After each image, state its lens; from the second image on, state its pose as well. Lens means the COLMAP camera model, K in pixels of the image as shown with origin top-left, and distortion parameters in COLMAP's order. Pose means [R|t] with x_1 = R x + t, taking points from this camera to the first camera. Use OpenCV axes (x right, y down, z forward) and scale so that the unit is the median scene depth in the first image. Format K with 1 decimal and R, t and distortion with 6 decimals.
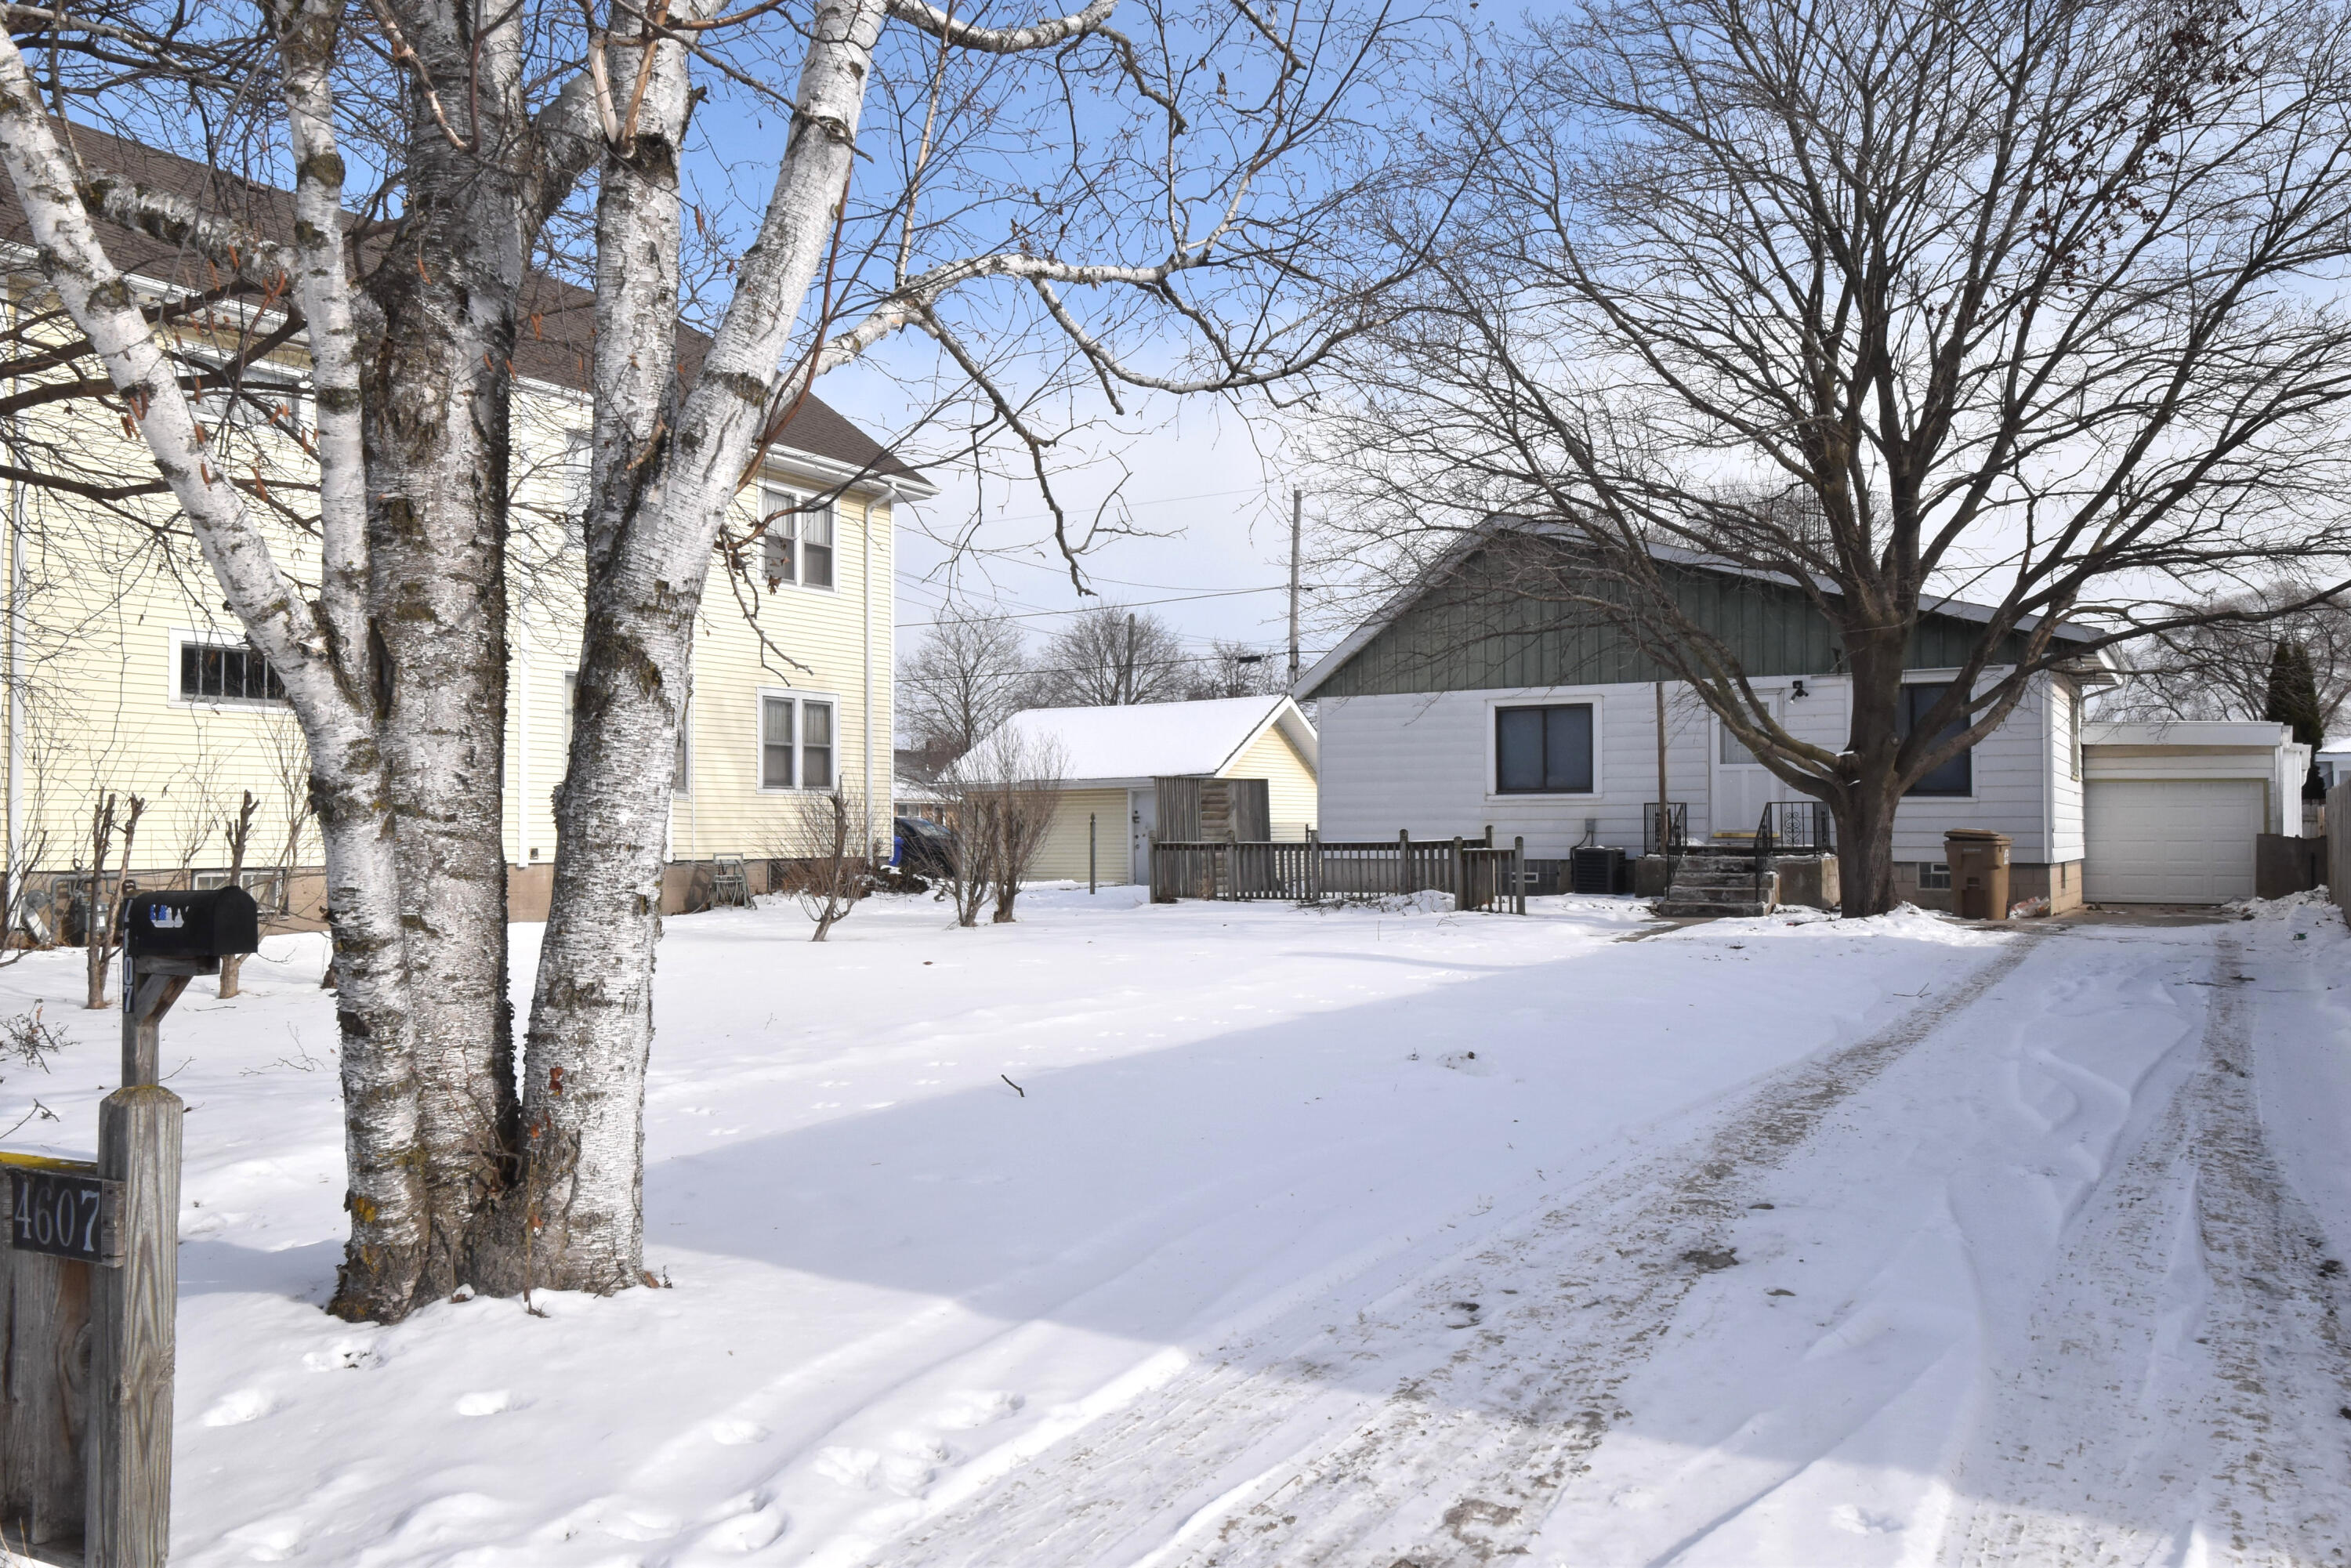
lens RADIAL K [[1750.1, 0, 1171.8], [0, 1750.1, 791.8], [0, 0, 1]] dist [-0.001961, -0.000824]
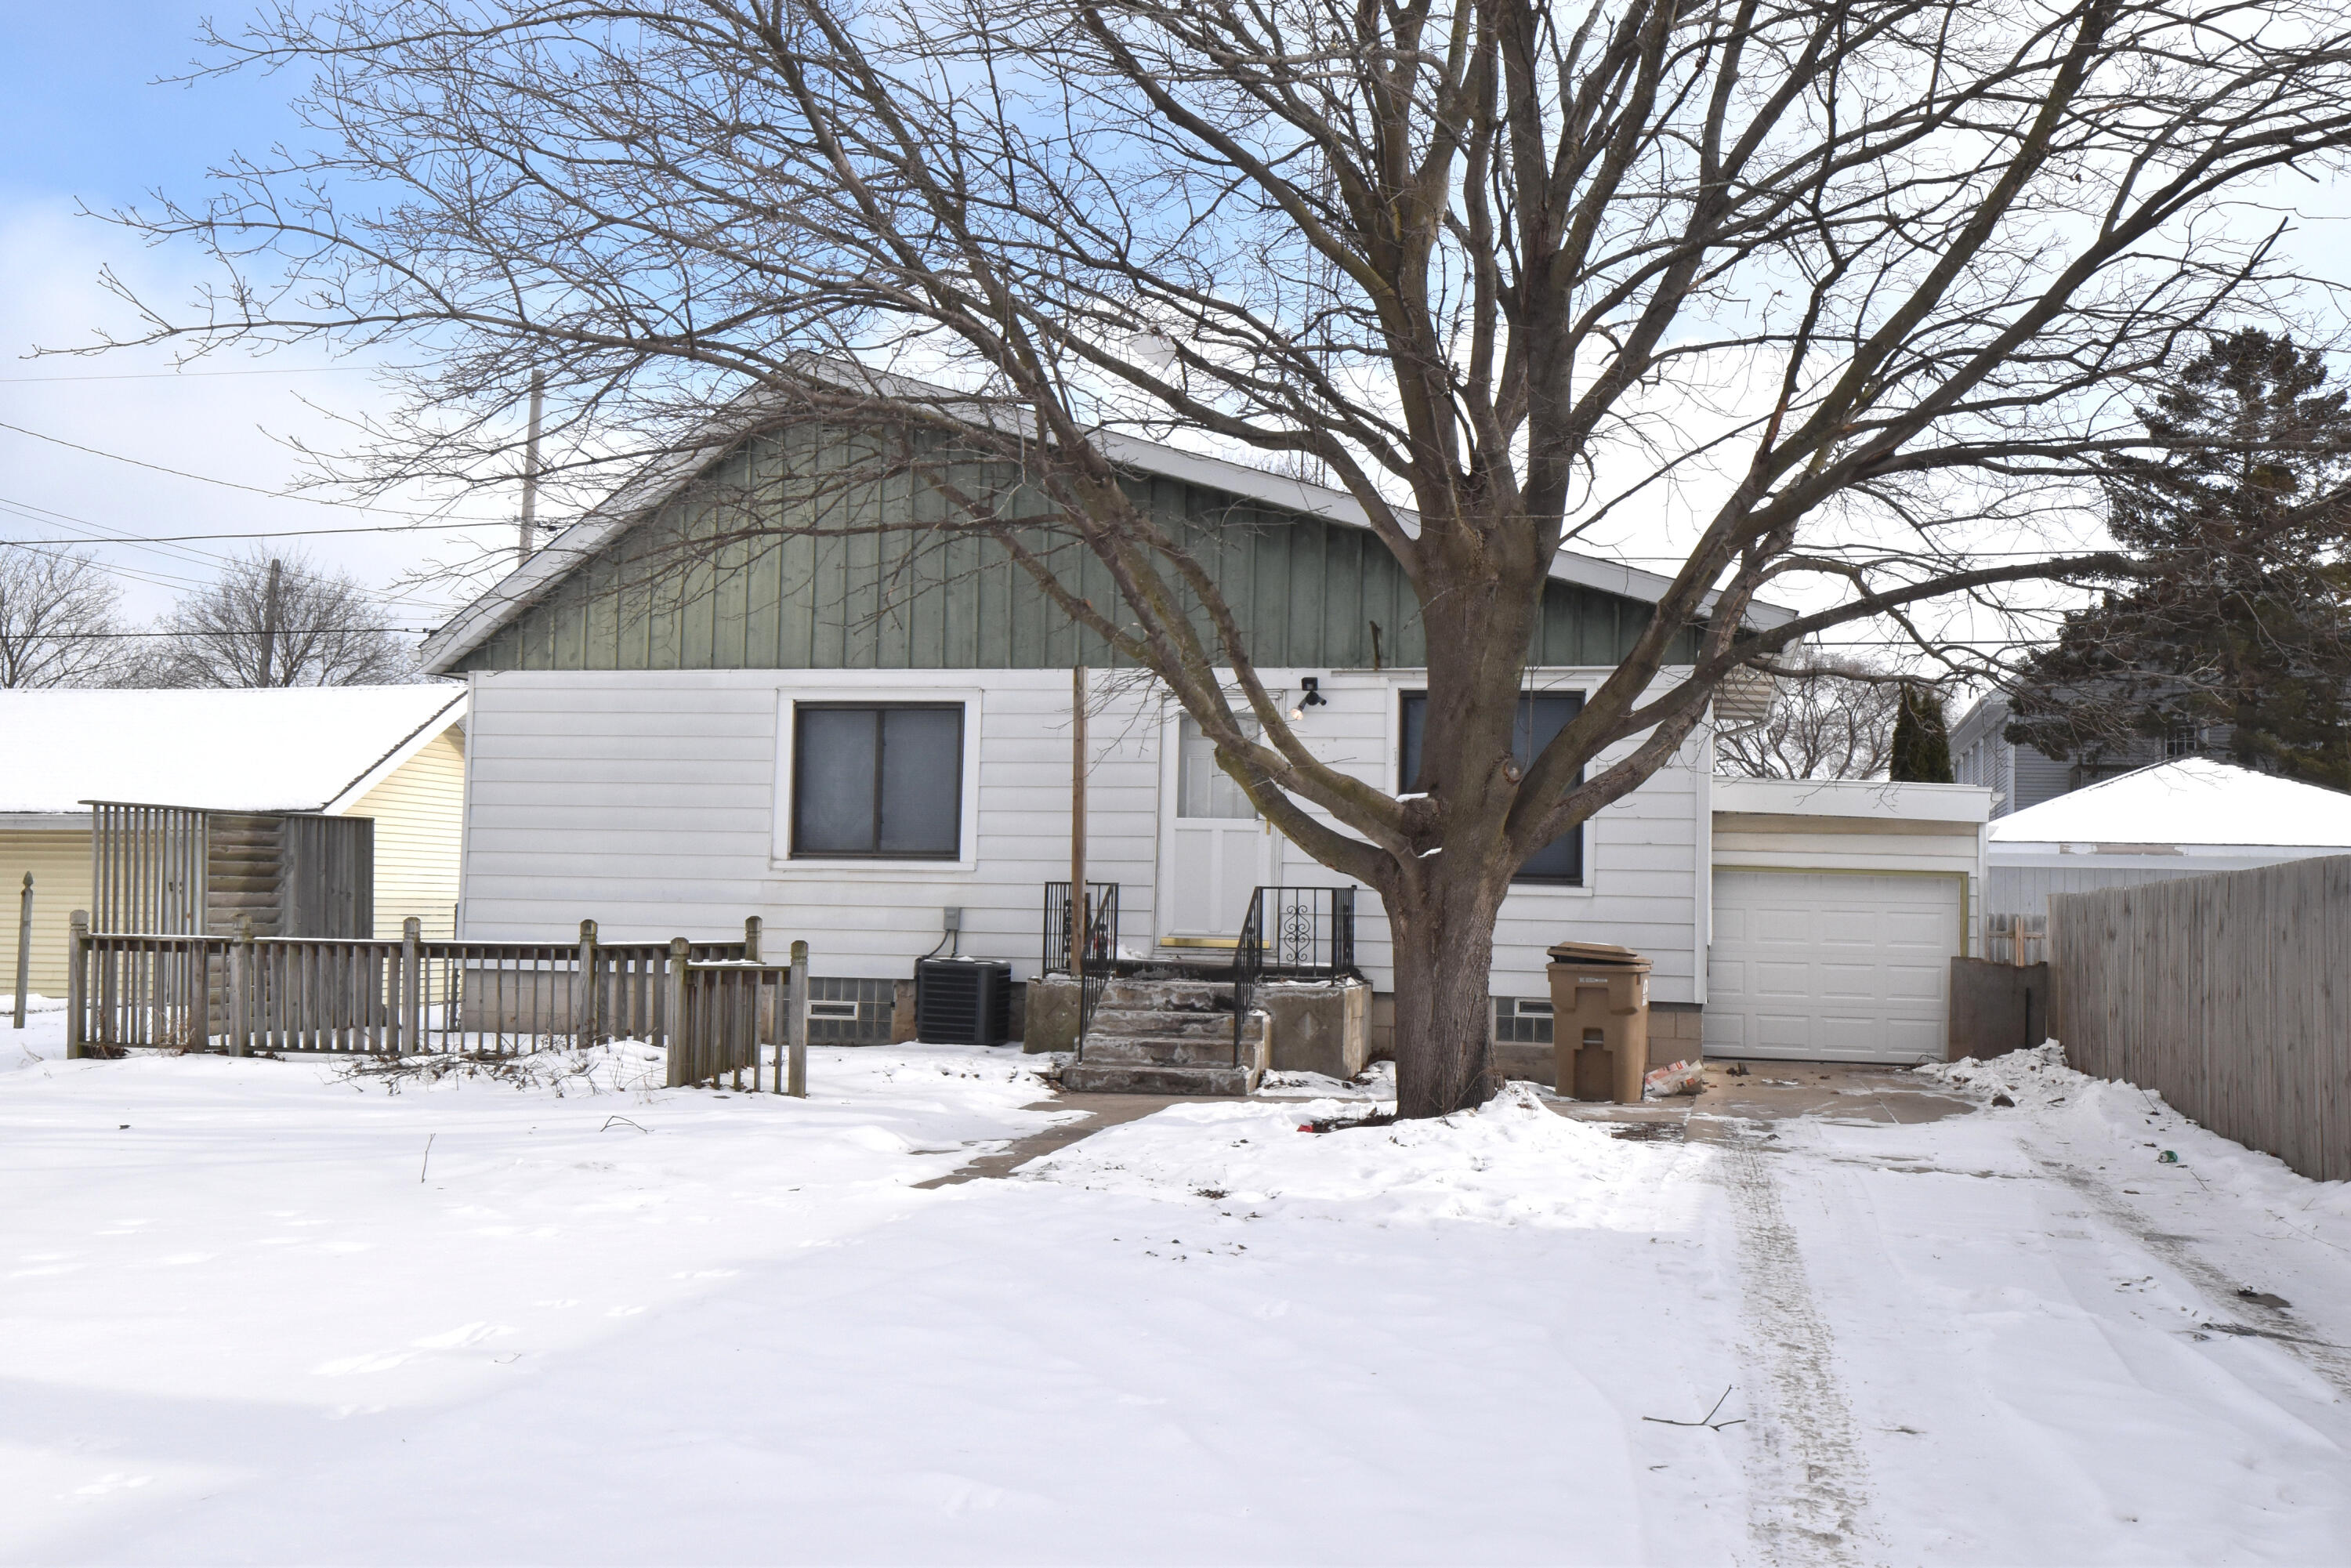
lens RADIAL K [[2455.3, 0, 1174.2], [0, 2455.3, 786.4], [0, 0, 1]] dist [0.066096, 0.000000]
pose [[0.953448, 0.040160, 0.298871, 0.078467], [-0.031260, 0.998916, -0.034502, 0.001918], [-0.299933, 0.023553, 0.953670, 0.255392]]
